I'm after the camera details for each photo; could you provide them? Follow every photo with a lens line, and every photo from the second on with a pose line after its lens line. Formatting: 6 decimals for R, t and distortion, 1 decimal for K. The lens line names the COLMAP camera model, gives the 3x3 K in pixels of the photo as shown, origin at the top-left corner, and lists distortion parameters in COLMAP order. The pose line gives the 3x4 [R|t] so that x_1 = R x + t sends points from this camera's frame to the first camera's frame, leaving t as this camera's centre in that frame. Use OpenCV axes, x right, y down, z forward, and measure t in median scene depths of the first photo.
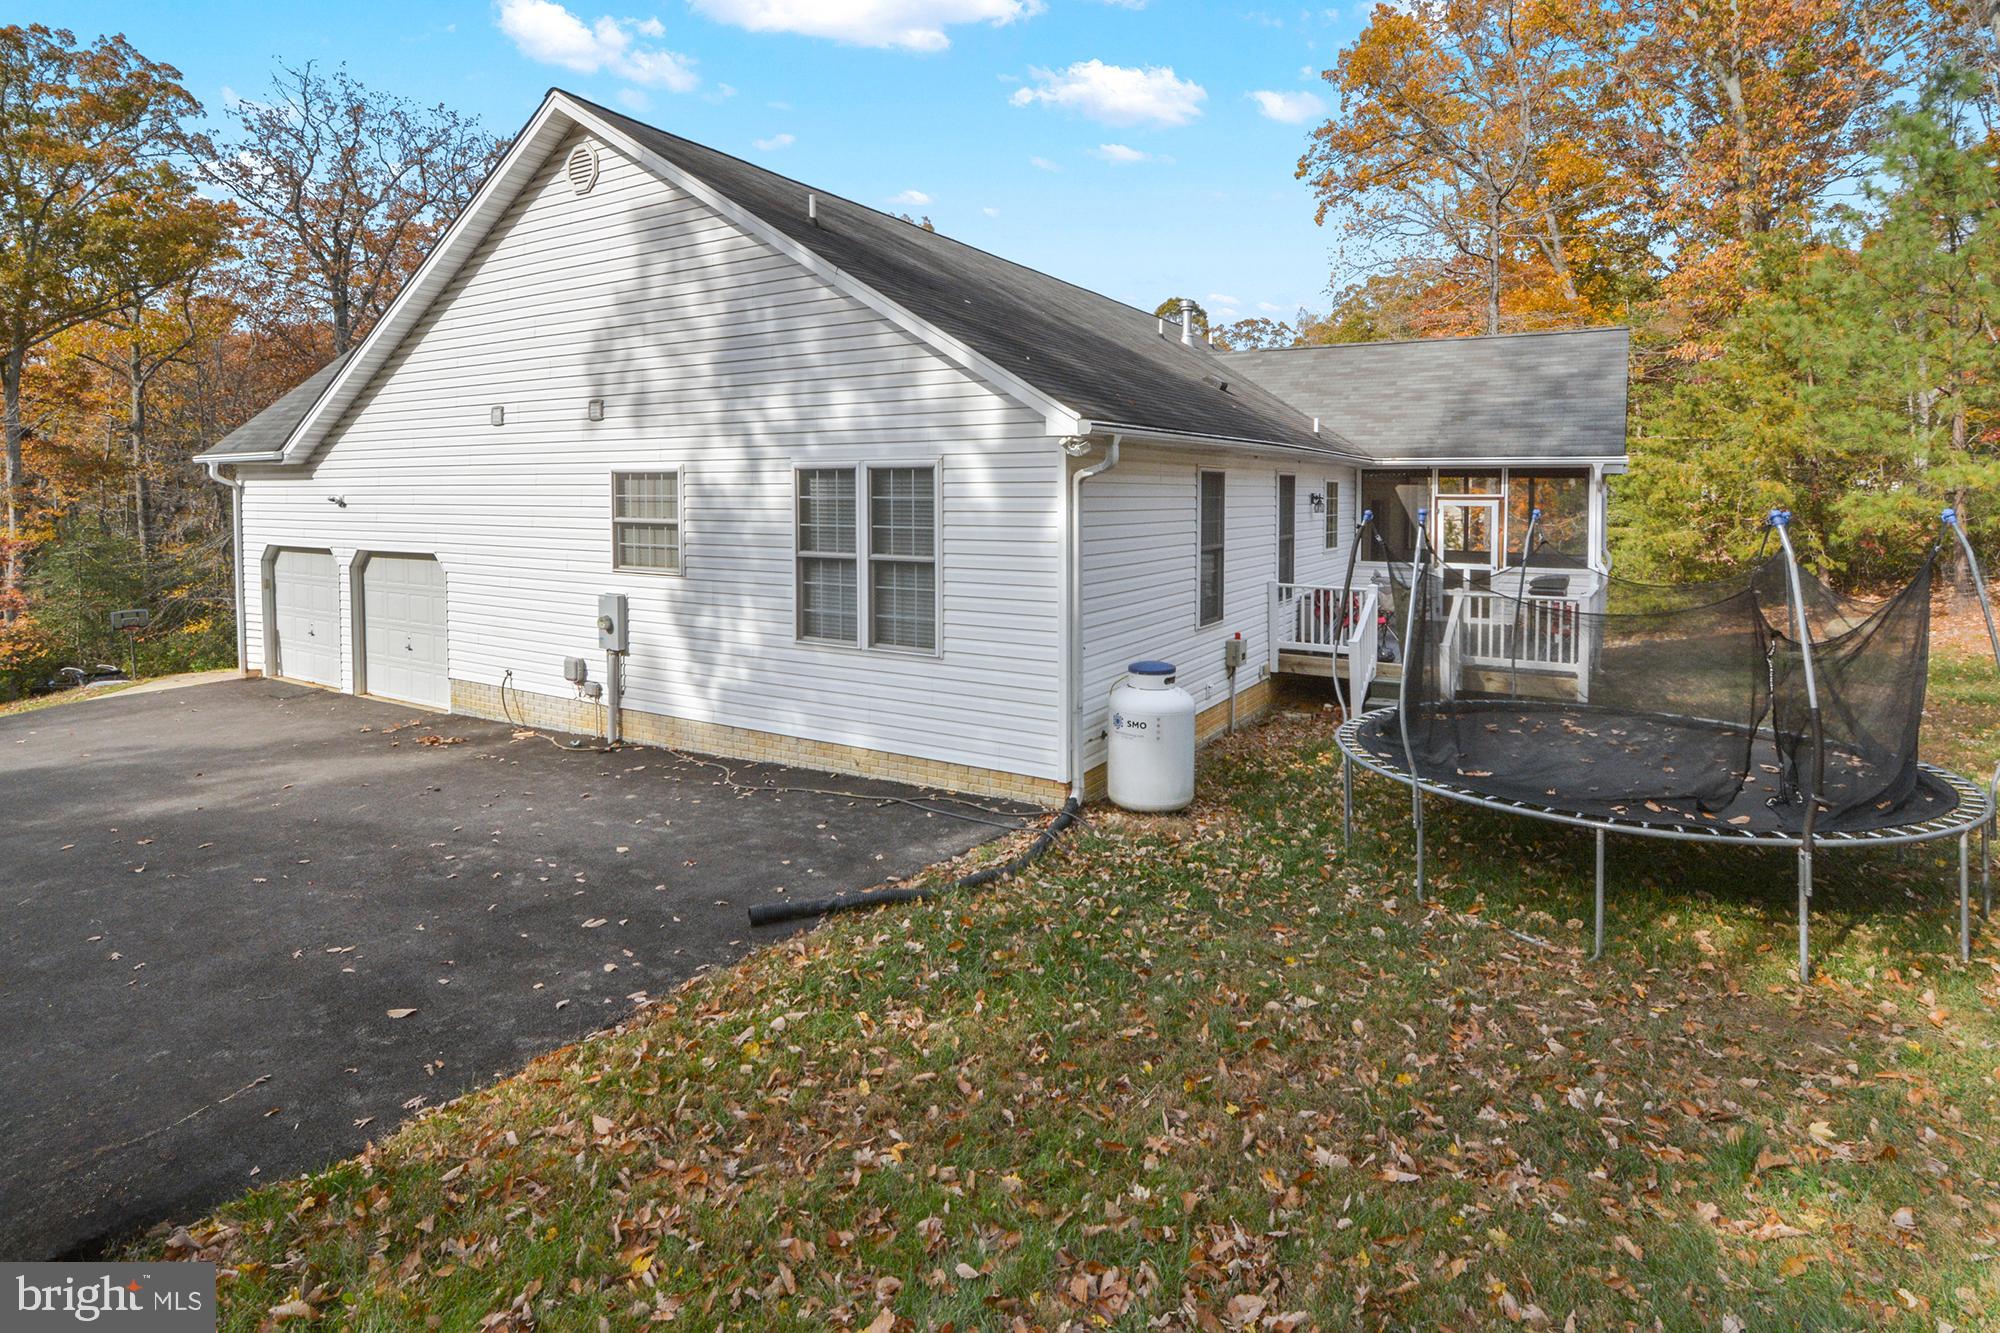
lens RADIAL K [[1008.1, 0, 1000.3], [0, 1008.1, 554.0], [0, 0, 1]] dist [-0.002717, -0.000857]
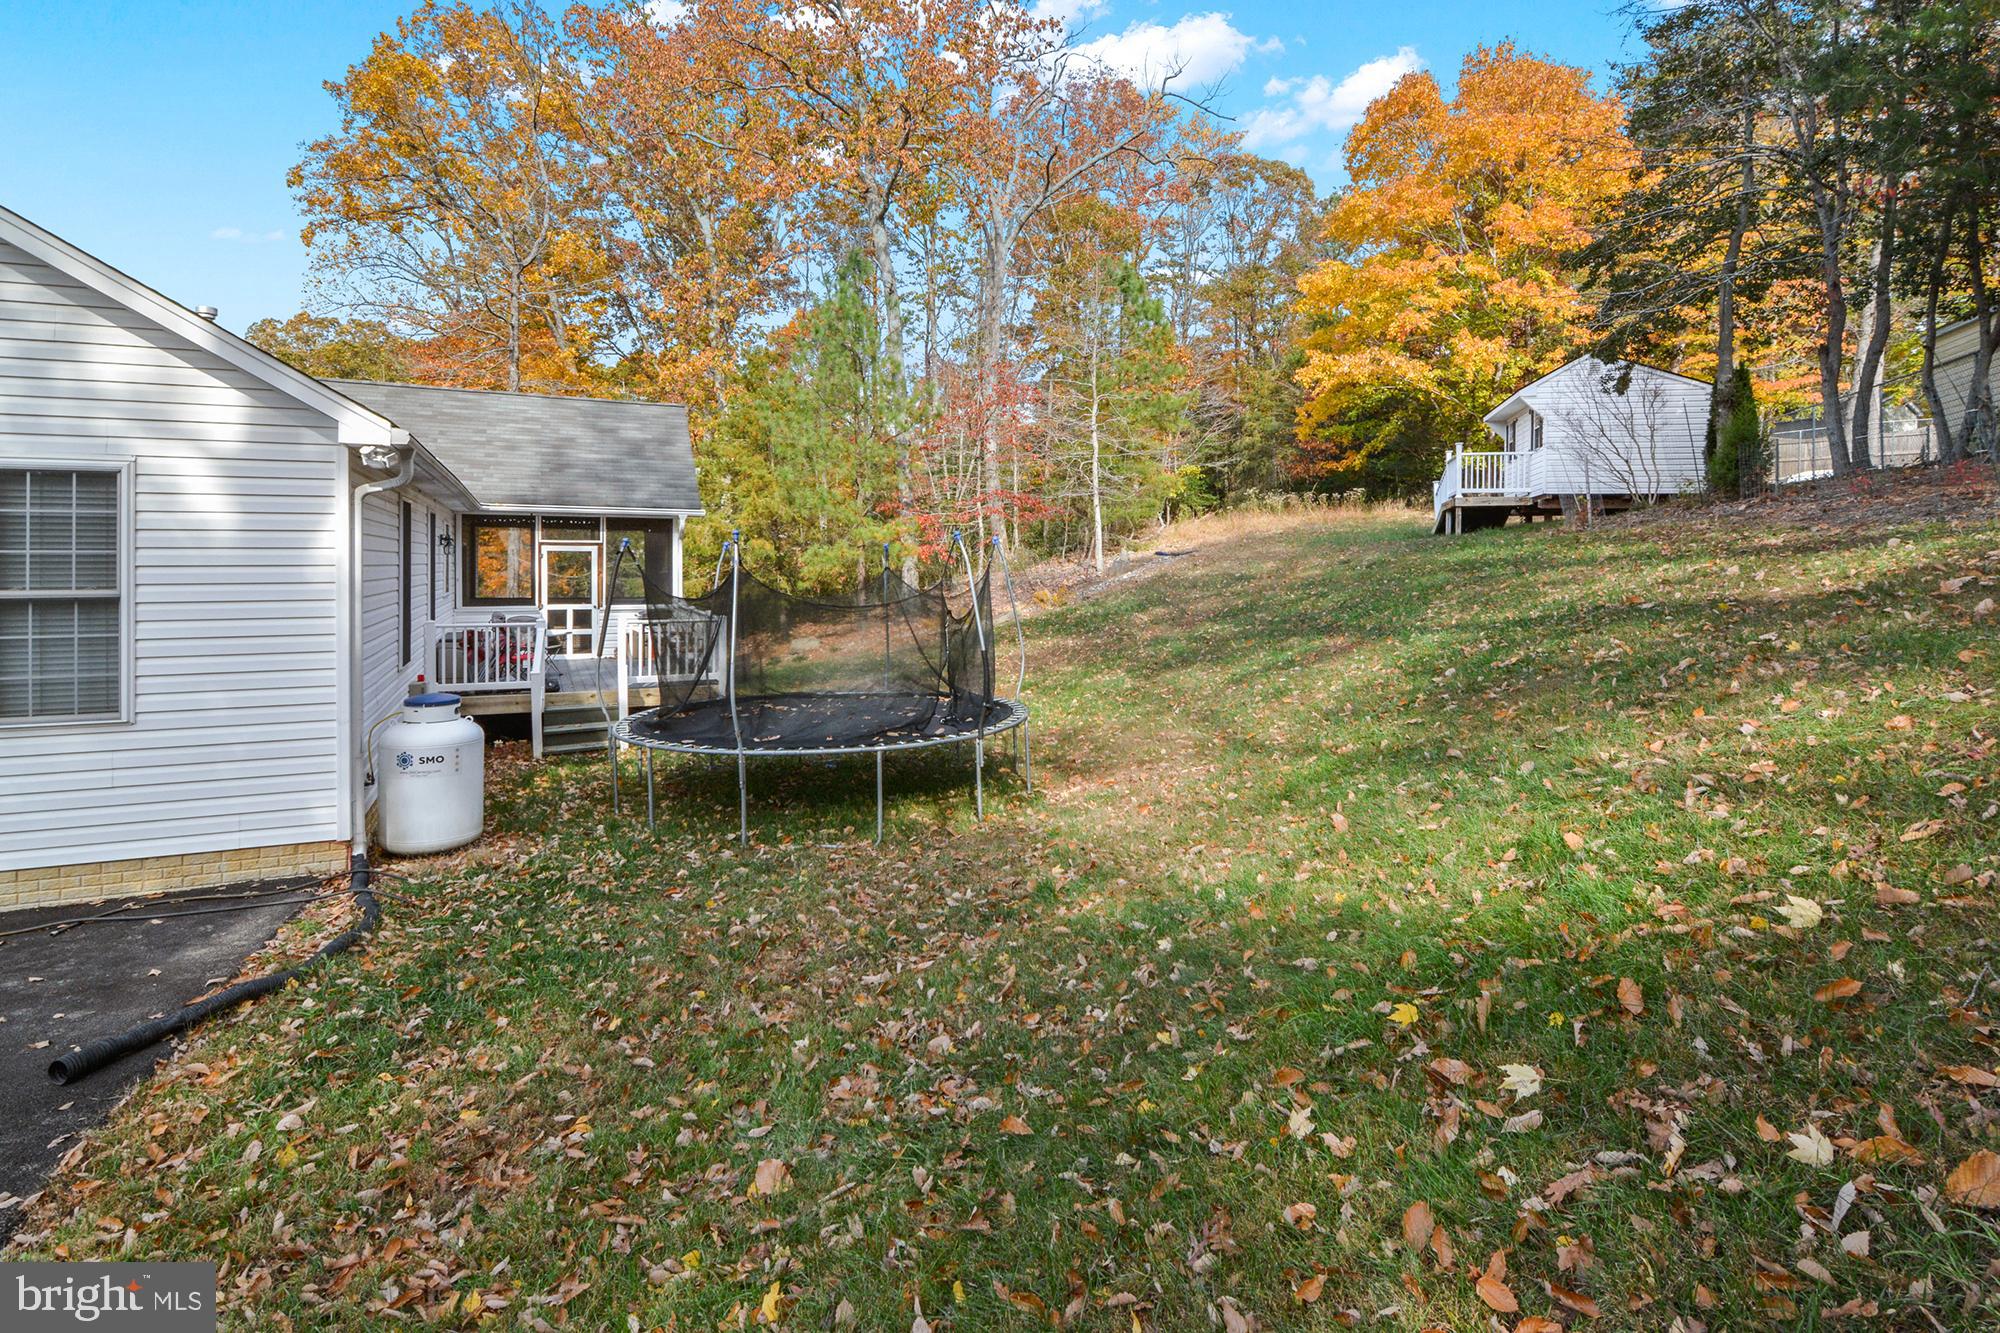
lens RADIAL K [[971.0, 0, 1007.0], [0, 971.0, 610.8], [0, 0, 1]] dist [-0.001732, -0.008935]
pose [[0.568752, -0.044833, 0.821286, -0.258355], [0.046787, 0.998660, 0.022115, 0.030719], [-0.821177, 0.025847, 0.570088, 0.032946]]
